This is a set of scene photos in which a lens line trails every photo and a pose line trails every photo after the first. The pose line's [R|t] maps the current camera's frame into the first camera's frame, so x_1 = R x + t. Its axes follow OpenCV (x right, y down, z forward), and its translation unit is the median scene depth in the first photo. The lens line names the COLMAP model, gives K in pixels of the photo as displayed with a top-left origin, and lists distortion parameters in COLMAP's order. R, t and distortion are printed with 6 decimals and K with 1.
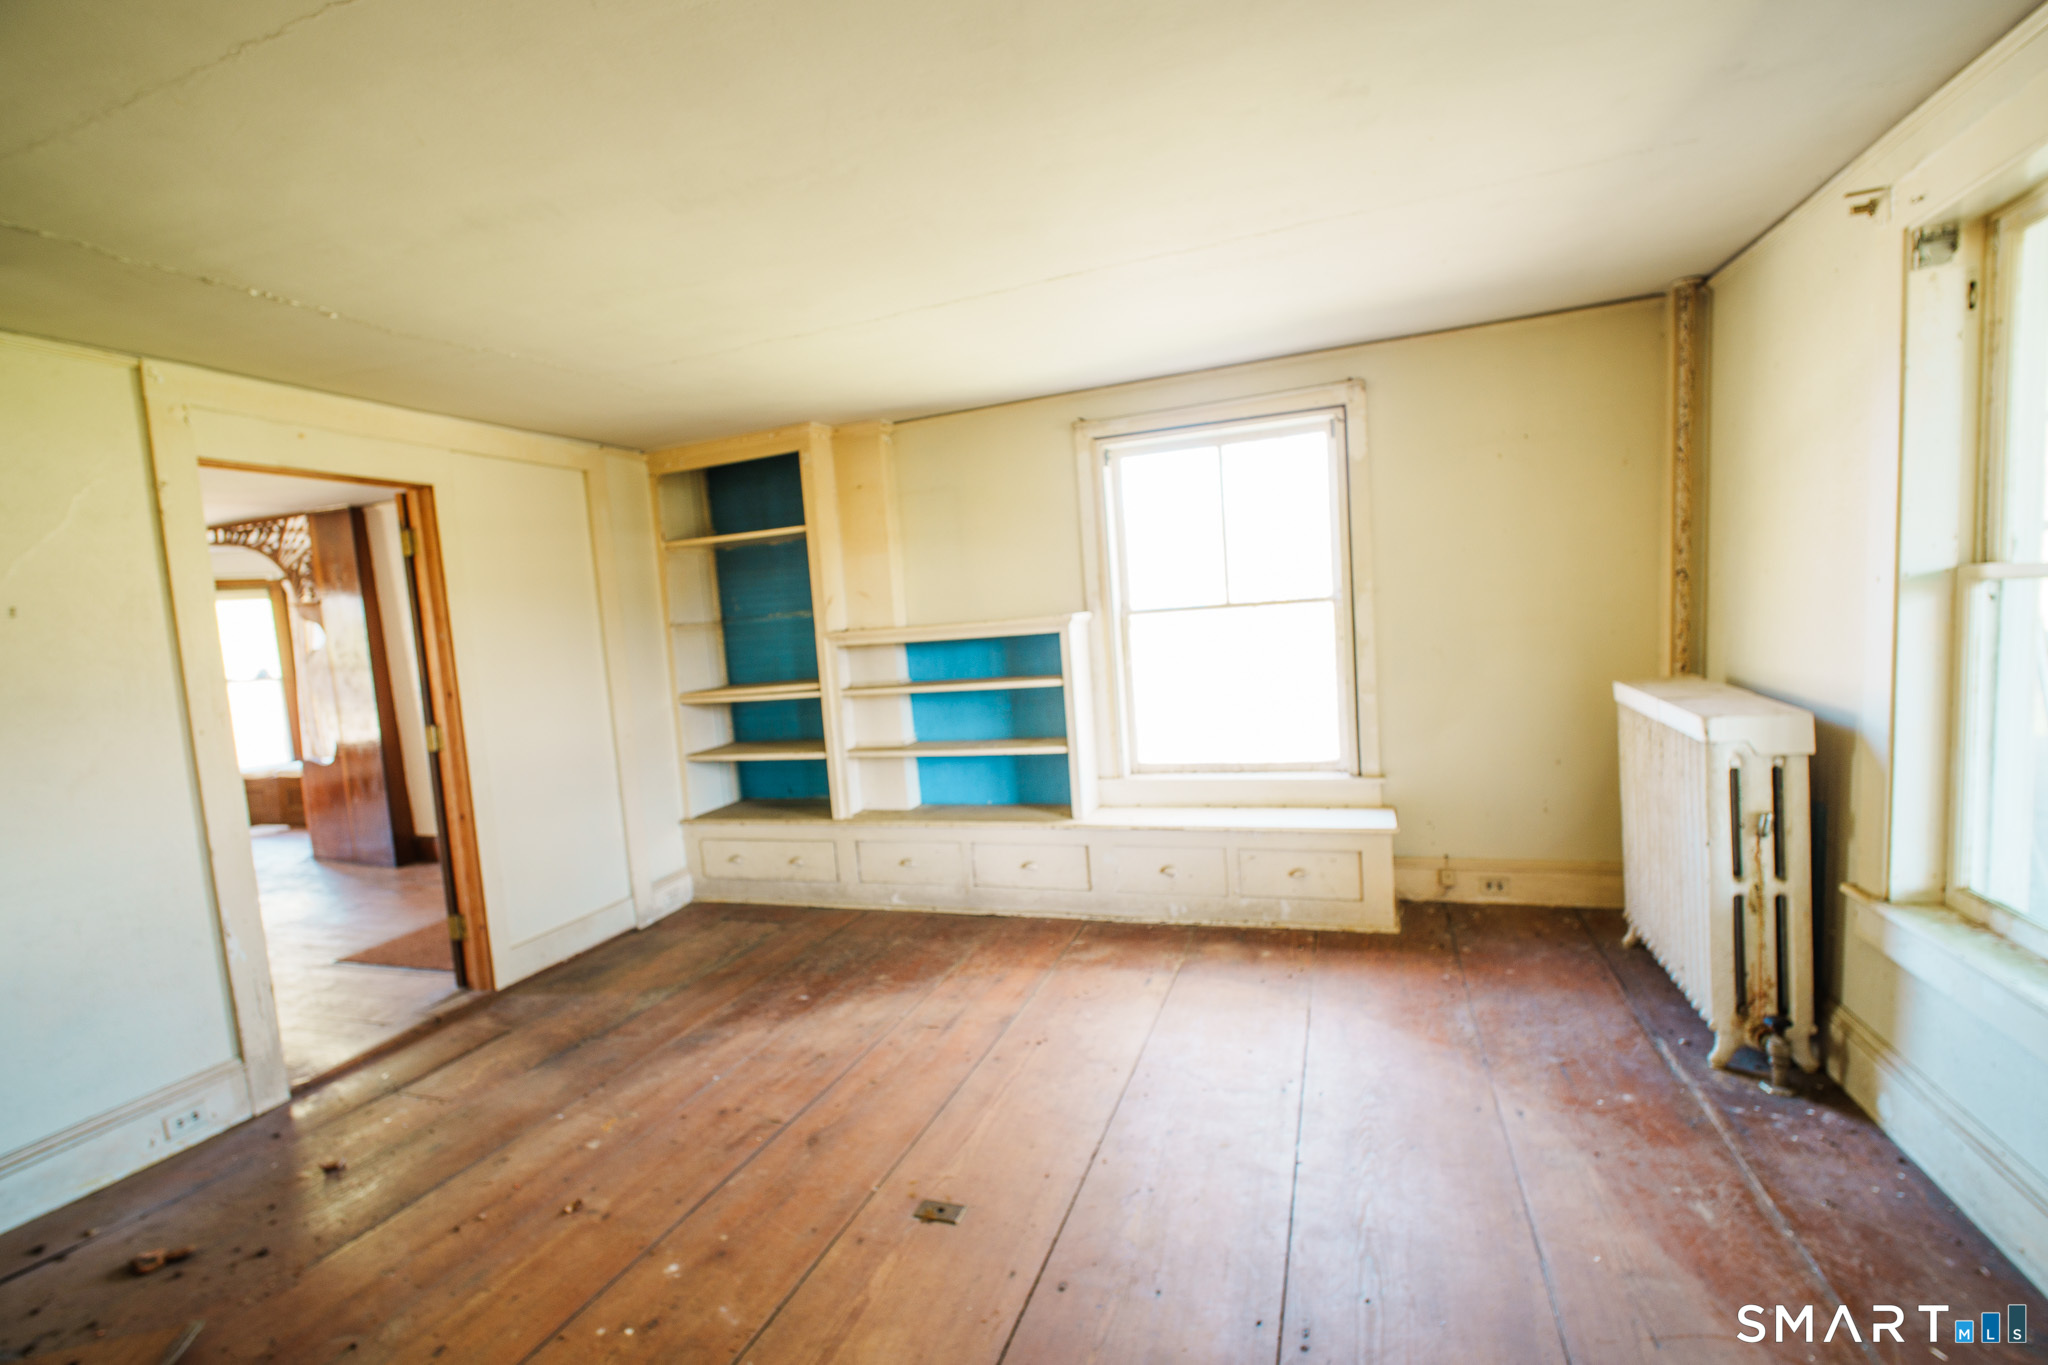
lens RADIAL K [[925.2, 0, 1024.4], [0, 925.2, 706.0], [0, 0, 1]] dist [0.000090, -0.000031]
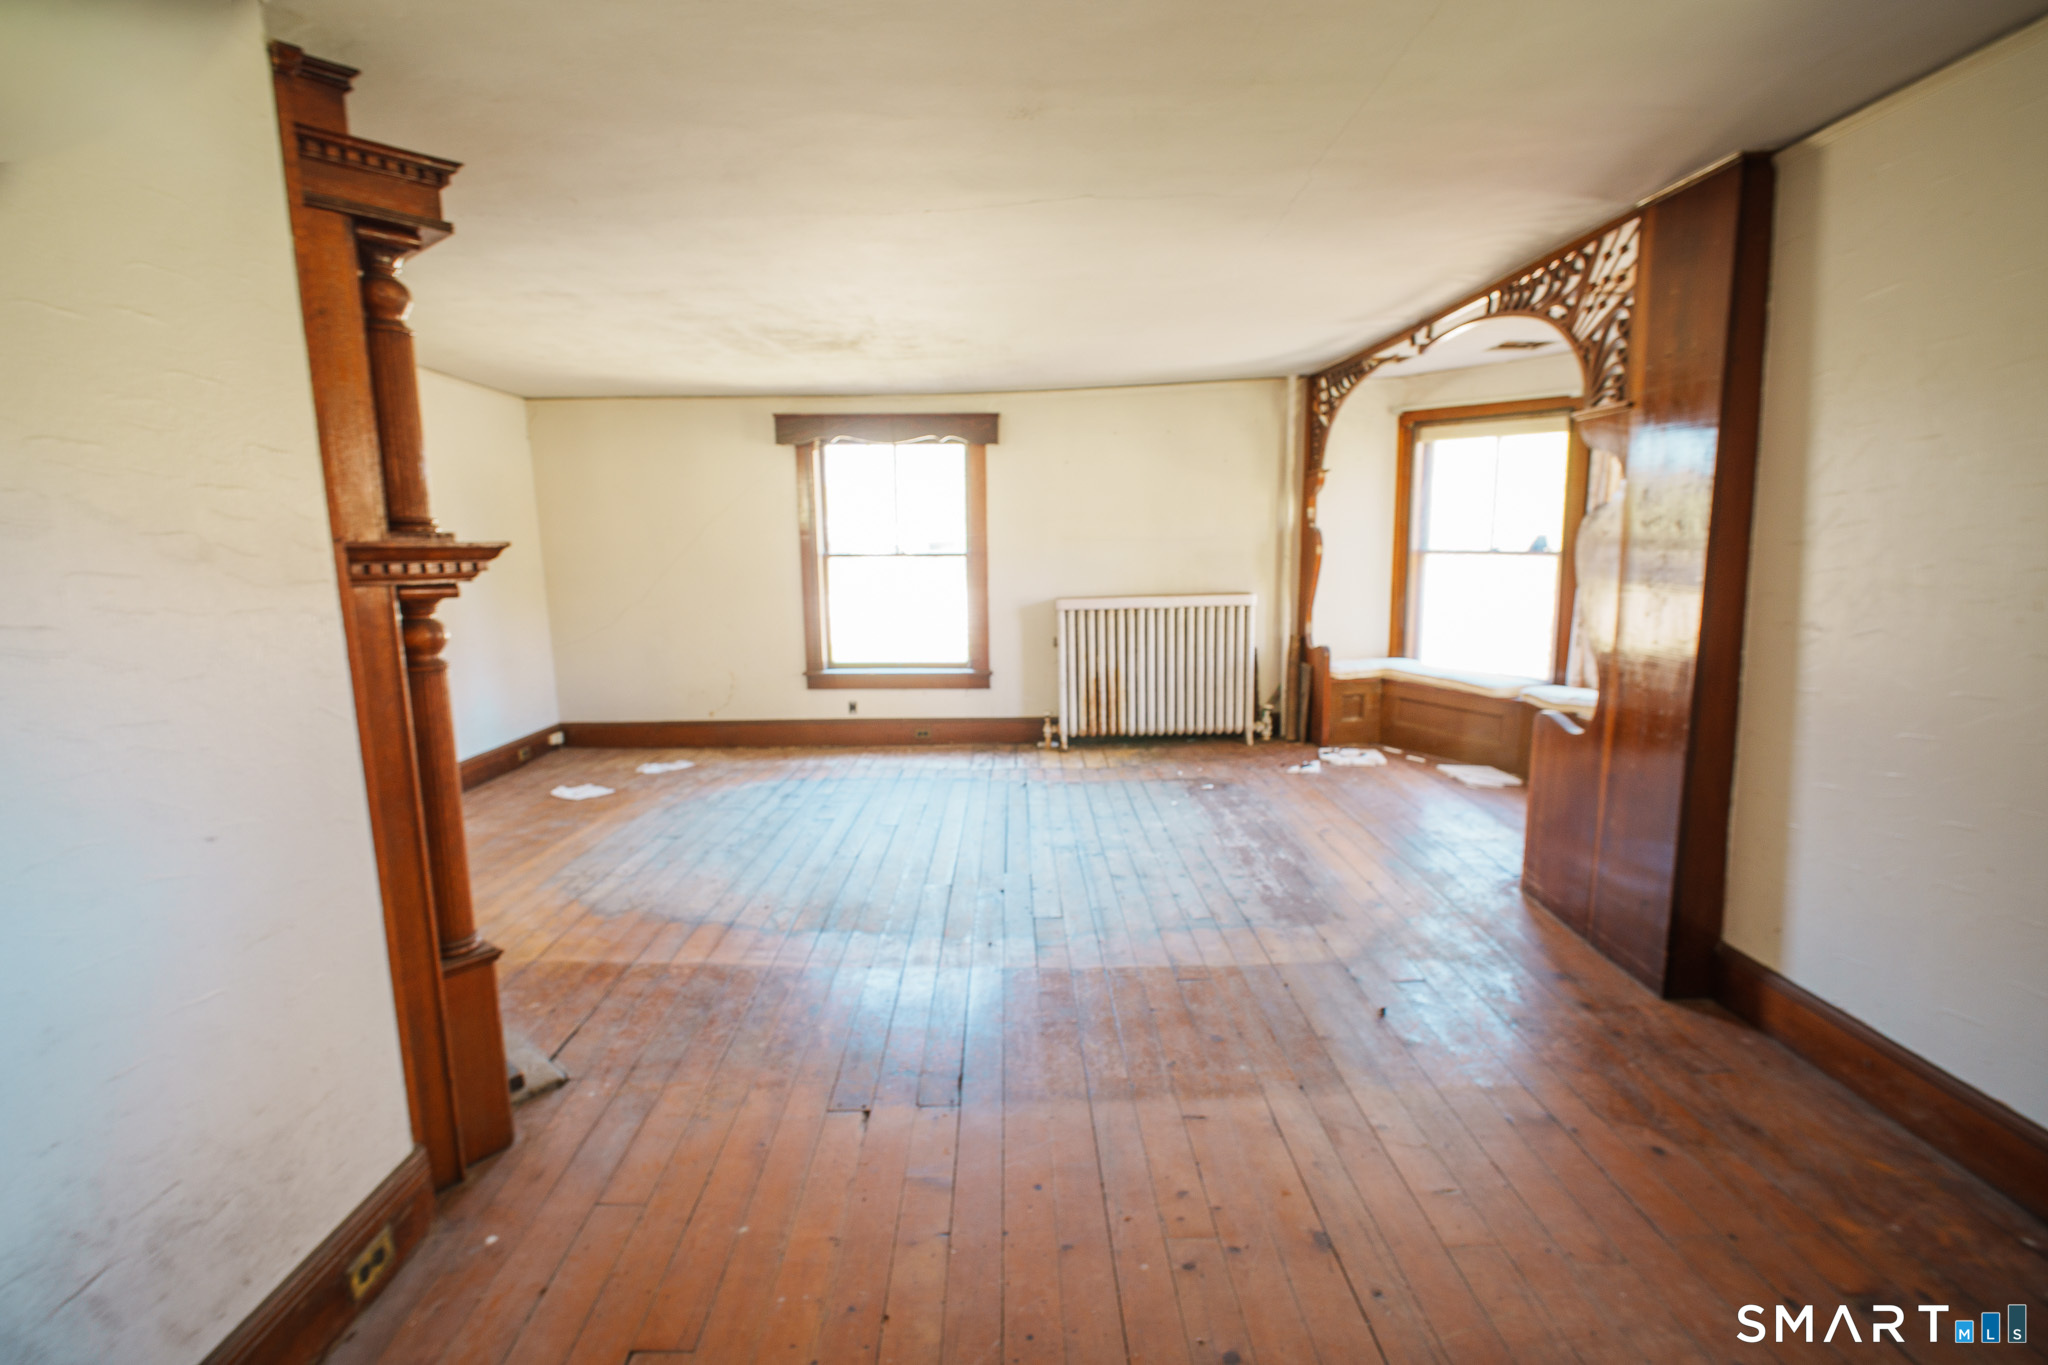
lens RADIAL K [[948.3, 0, 1016.7], [0, 948.3, 686.6], [0, 0, 1]] dist [-0.008814, -0.000746]
pose [[0.330389, 0.204770, -0.921364, -0.381777], [-0.098647, 0.978327, 0.182056, -0.027860], [0.938676, 0.030741, 0.343428, 0.532523]]
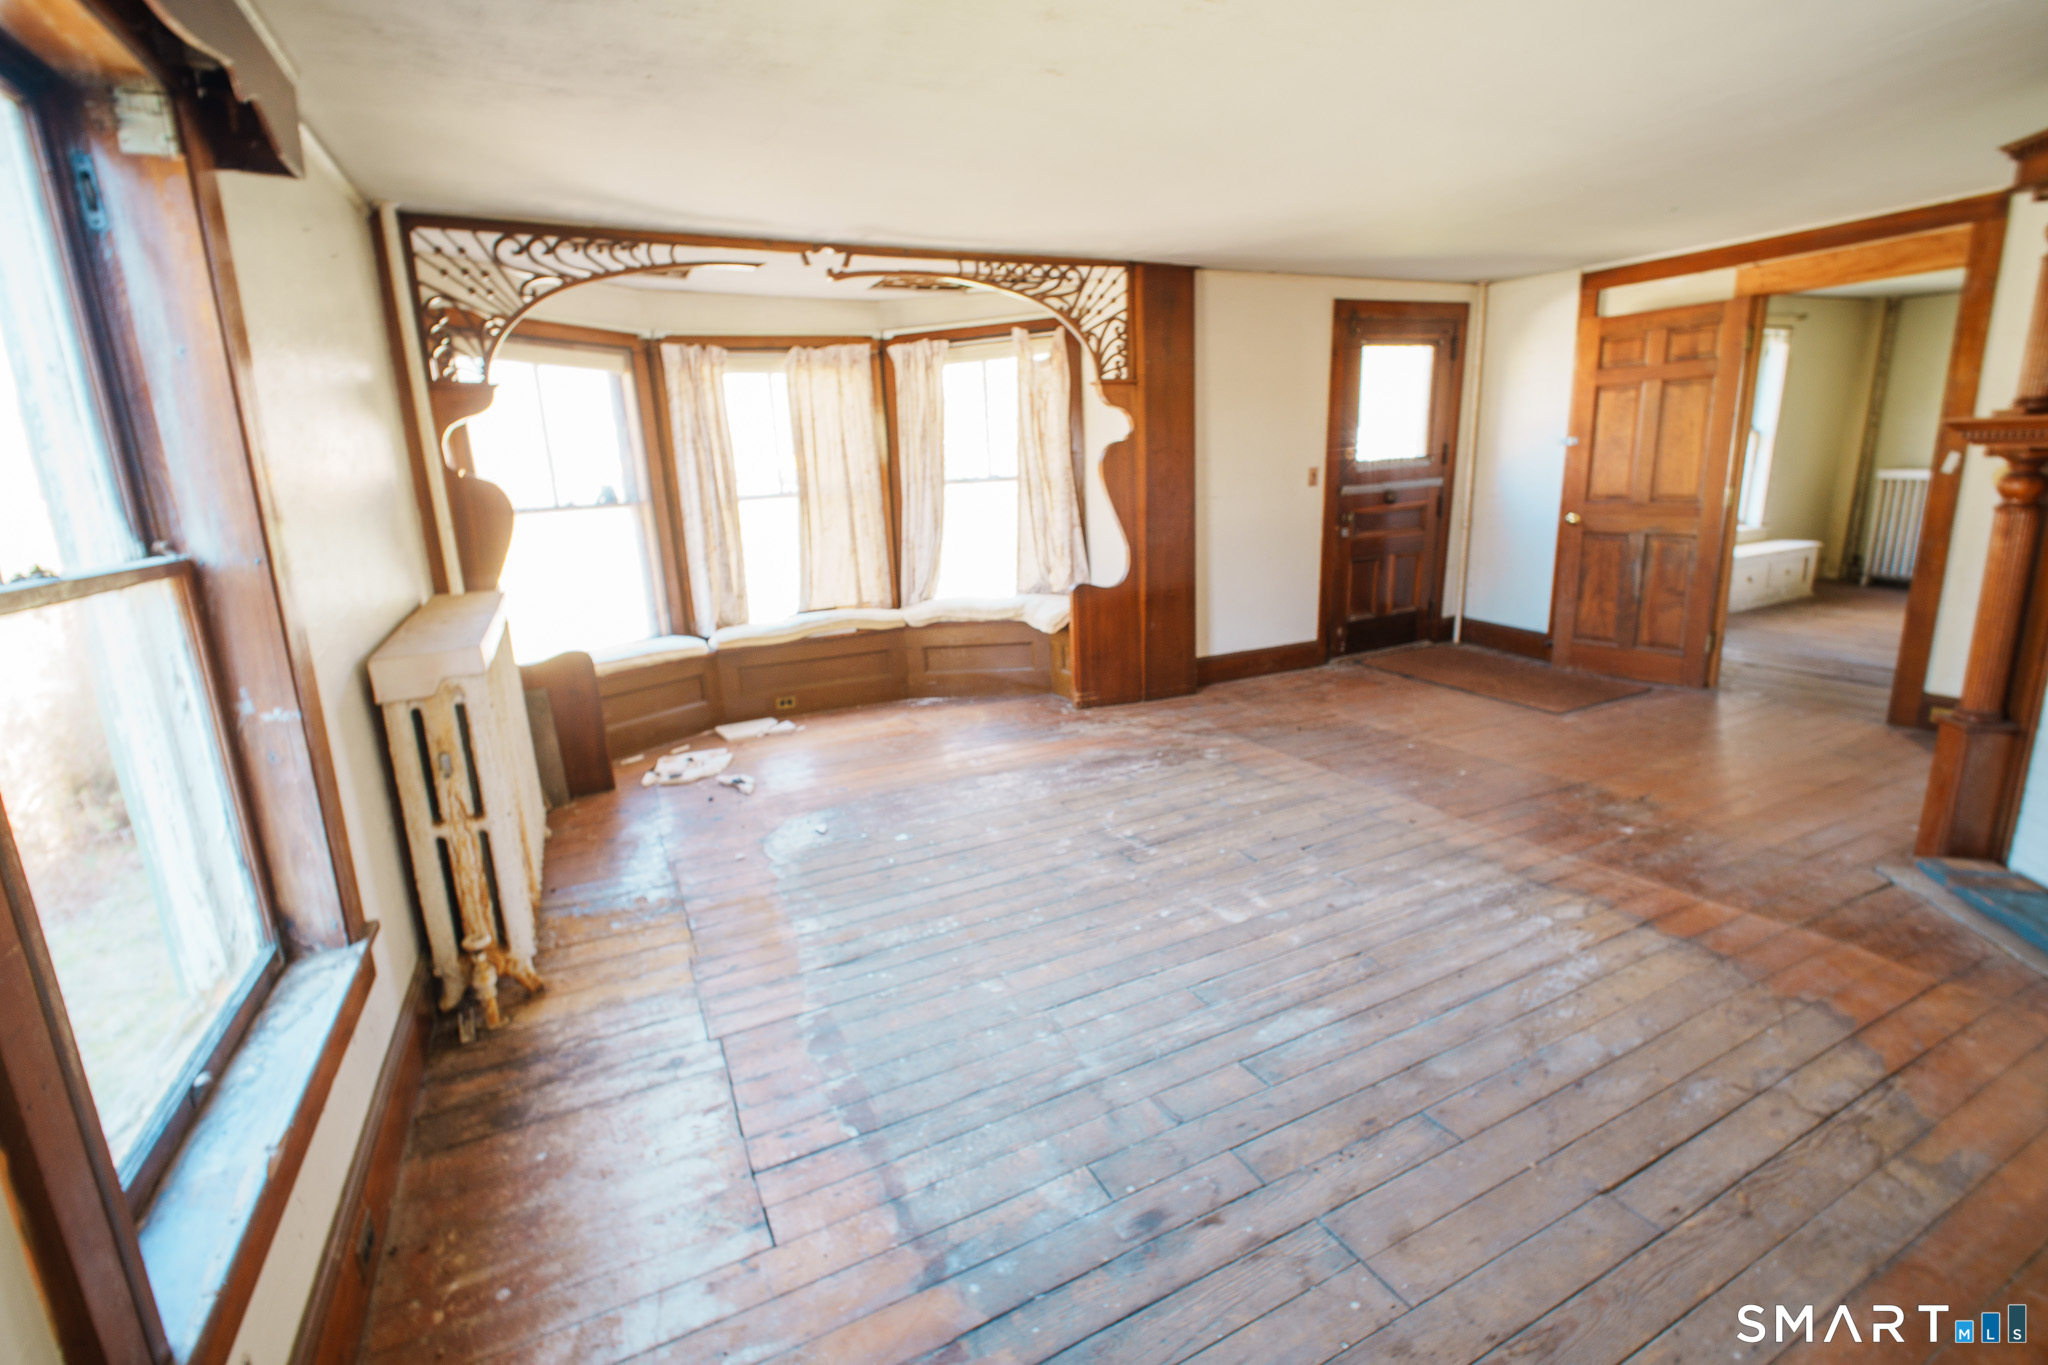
lens RADIAL K [[948.3, 0, 1016.7], [0, 948.3, 686.6], [0, 0, 1]] dist [-0.008814, -0.000746]
pose [[0.699711, -0.135204, 0.701515, -1.408508], [0.068538, 0.990104, 0.122461, 0.041004], [-0.711130, -0.037607, 0.702054, 0.473885]]
